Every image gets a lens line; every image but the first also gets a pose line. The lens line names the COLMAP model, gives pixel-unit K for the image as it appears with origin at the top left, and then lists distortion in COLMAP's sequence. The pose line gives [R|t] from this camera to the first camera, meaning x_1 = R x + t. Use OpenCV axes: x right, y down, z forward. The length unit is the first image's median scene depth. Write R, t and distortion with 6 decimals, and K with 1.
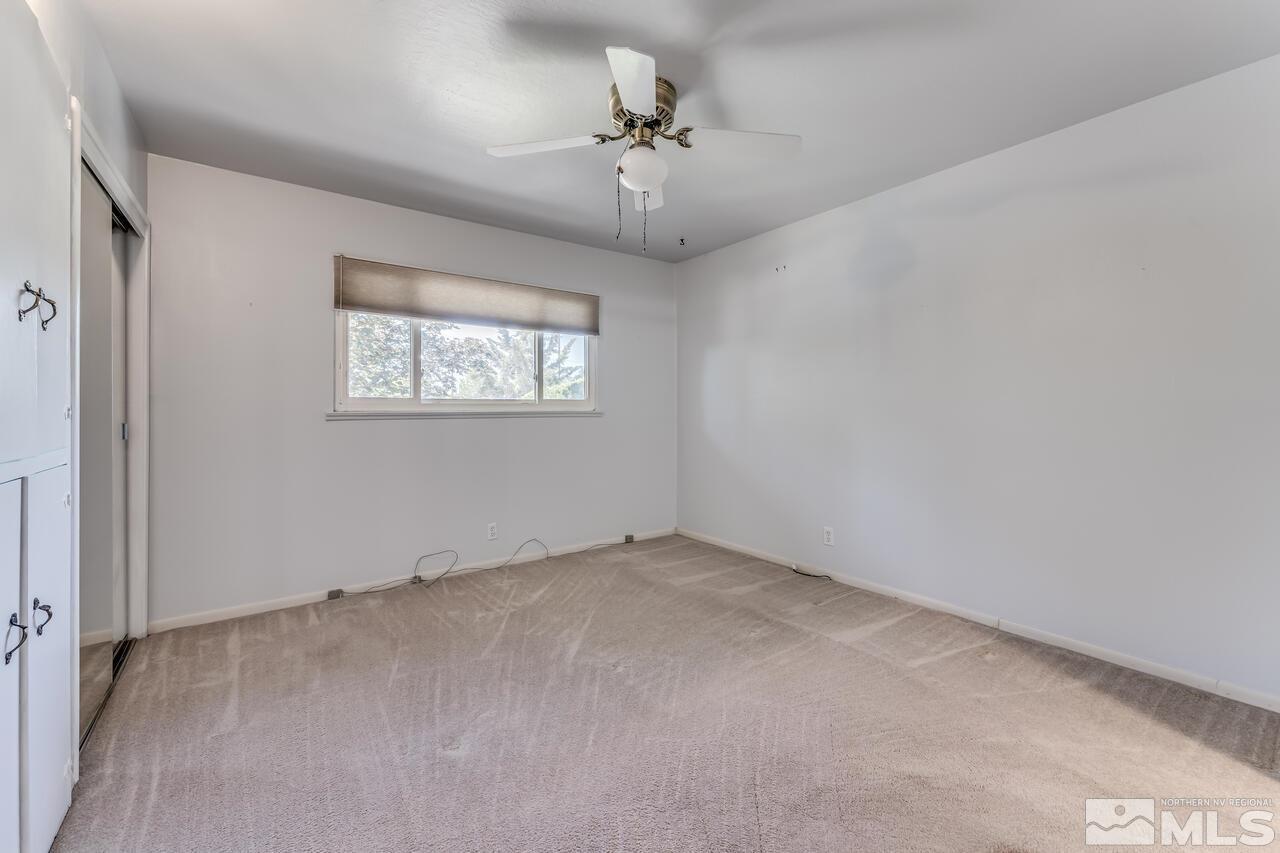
lens RADIAL K [[514.5, 0, 647.7], [0, 514.5, 420.0], [0, 0, 1]] dist [0.004082, -0.000015]
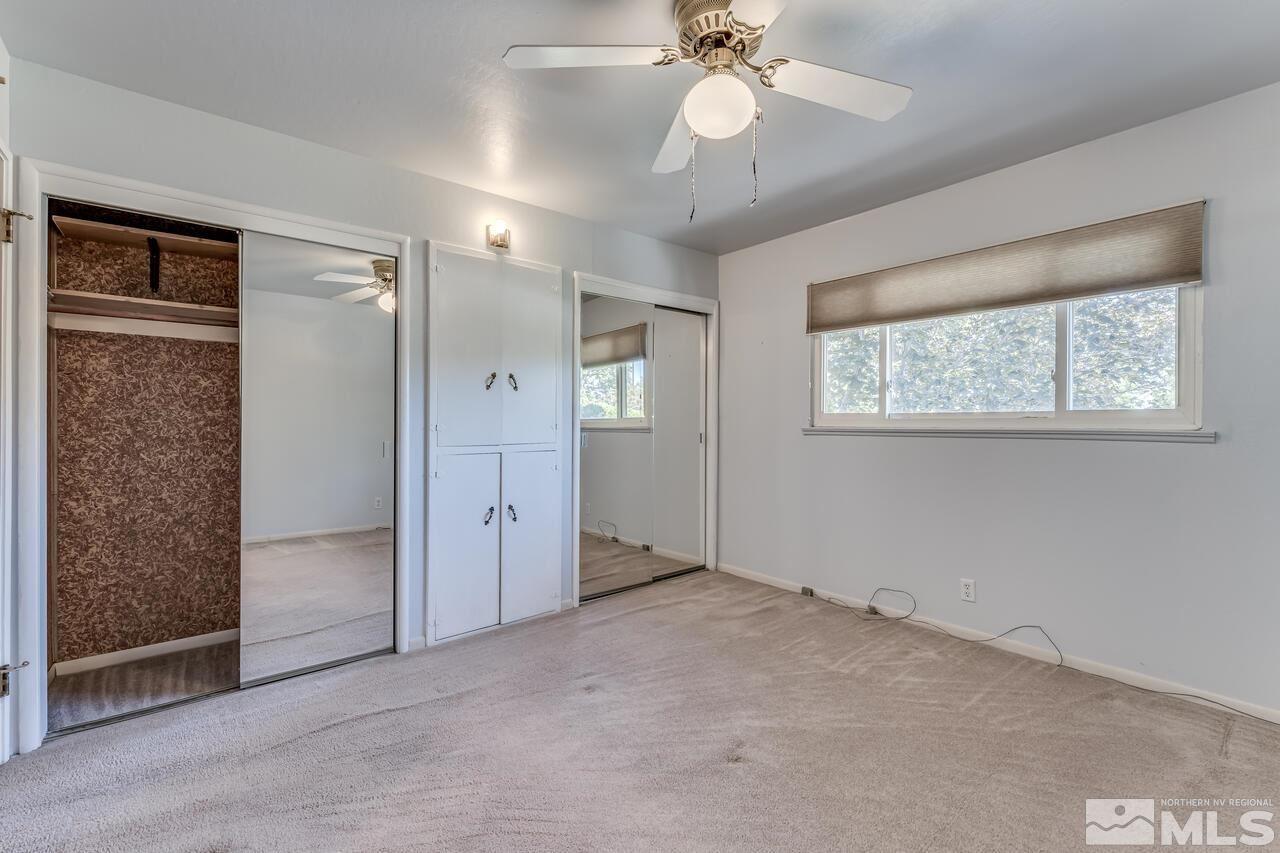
lens RADIAL K [[553.5, 0, 640.0], [0, 553.5, 426.5], [0, 0, 1]] dist [0.000443, 0.000023]
pose [[0.050318, 0.017169, -0.998586, 0.544937], [-0.015668, 0.999743, 0.016399, -0.030033], [0.998610, 0.014820, 0.050575, 0.560556]]
